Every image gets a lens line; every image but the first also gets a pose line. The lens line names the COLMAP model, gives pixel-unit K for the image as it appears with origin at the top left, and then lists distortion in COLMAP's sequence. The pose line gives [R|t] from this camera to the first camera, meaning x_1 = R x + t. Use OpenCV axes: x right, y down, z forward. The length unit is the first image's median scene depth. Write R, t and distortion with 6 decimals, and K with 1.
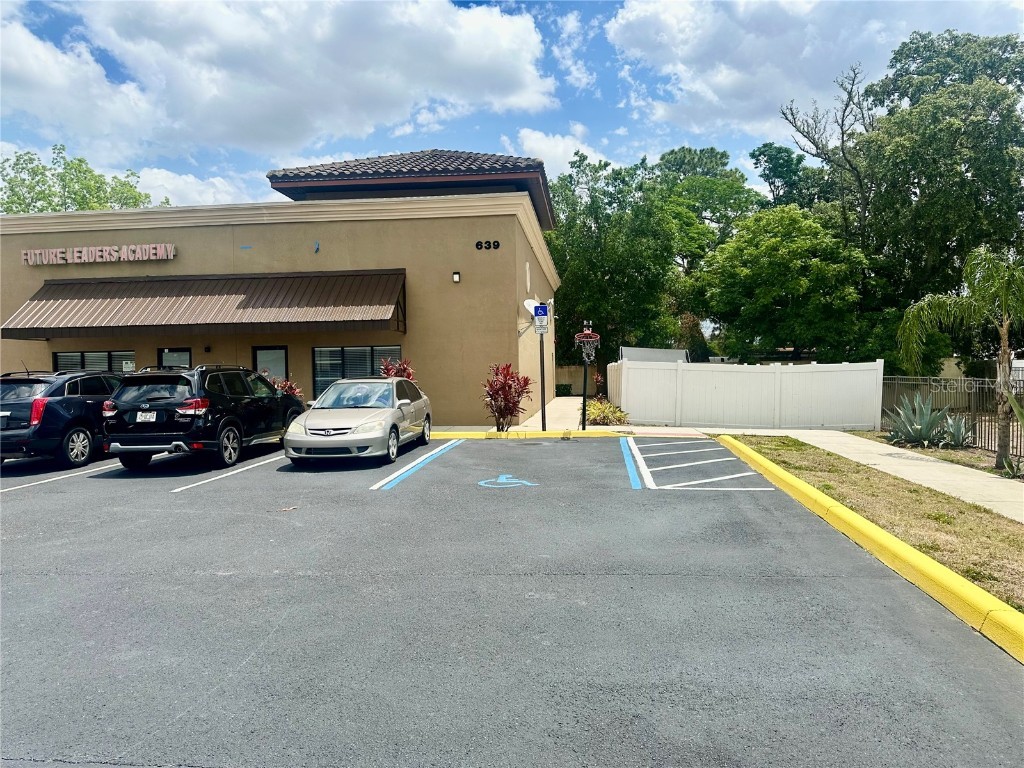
lens RADIAL K [[708.0, 0, 506.8], [0, 708.0, 379.9], [0, 0, 1]] dist [0.109025, -0.166902]
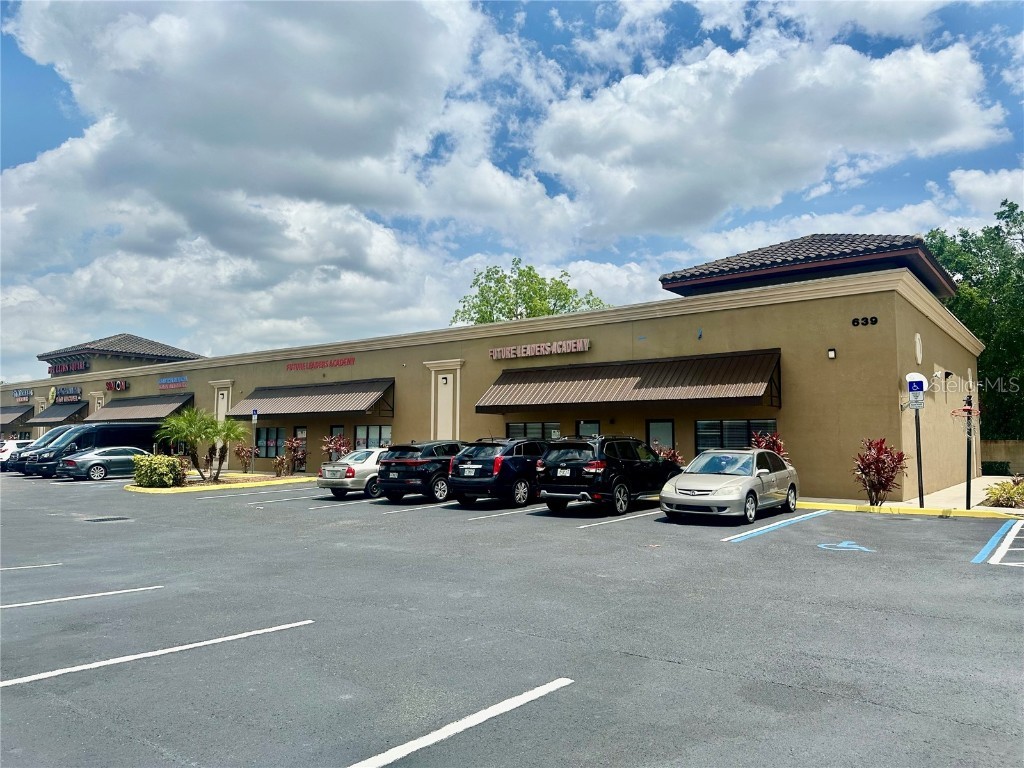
lens RADIAL K [[708.0, 0, 506.8], [0, 708.0, 379.9], [0, 0, 1]] dist [0.109025, -0.166902]
pose [[0.847827, -0.025249, -0.529672, 0.105556], [-0.025473, 0.995773, -0.088242, -0.002384], [0.529661, 0.088306, 0.843600, -0.176857]]
